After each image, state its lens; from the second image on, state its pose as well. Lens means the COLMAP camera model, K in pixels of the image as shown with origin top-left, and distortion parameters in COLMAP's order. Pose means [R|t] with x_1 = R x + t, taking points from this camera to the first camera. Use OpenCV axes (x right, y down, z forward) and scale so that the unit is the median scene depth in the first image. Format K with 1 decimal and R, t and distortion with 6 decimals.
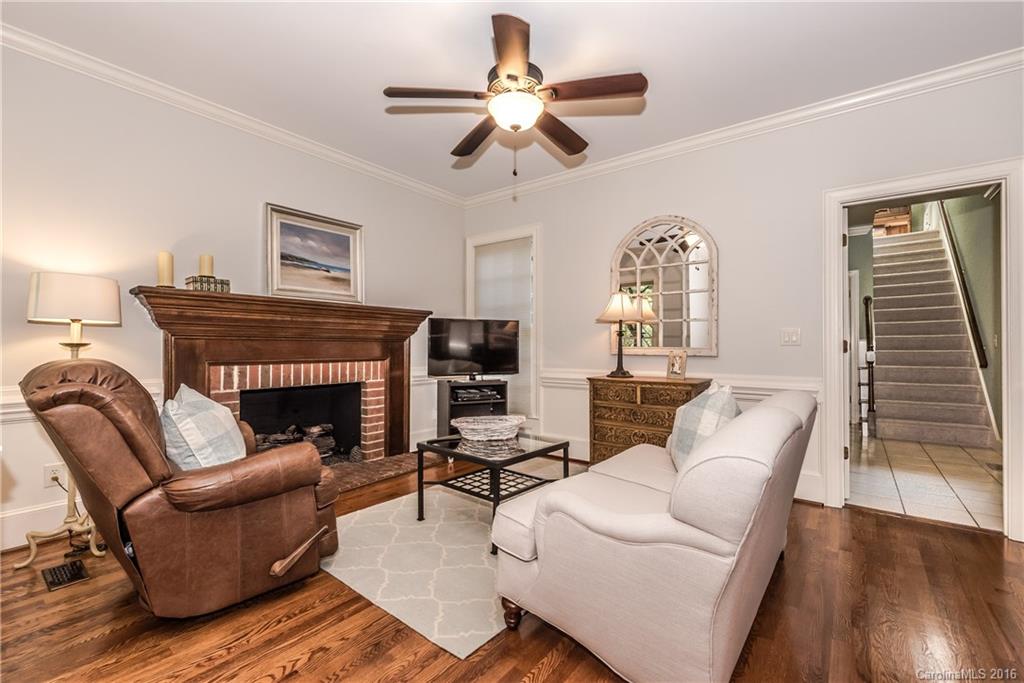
lens RADIAL K [[449.6, 0, 501.7], [0, 449.6, 340.7], [0, 0, 1]] dist [0.002062, -0.001569]
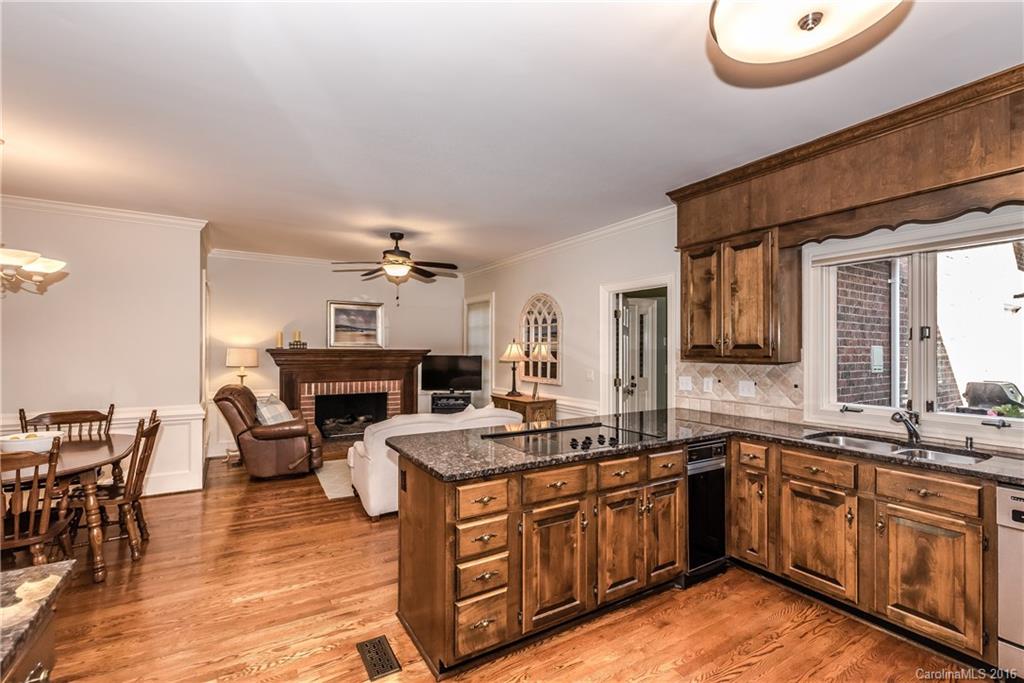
lens RADIAL K [[449.6, 0, 504.1], [0, 449.6, 352.4], [0, 0, 1]] dist [0.002062, -0.001569]
pose [[0.932930, 0.004423, -0.360031, 0.849475], [0.000312, 0.999914, 0.013091, -0.098608], [0.360058, -0.012325, 0.932848, -0.522125]]
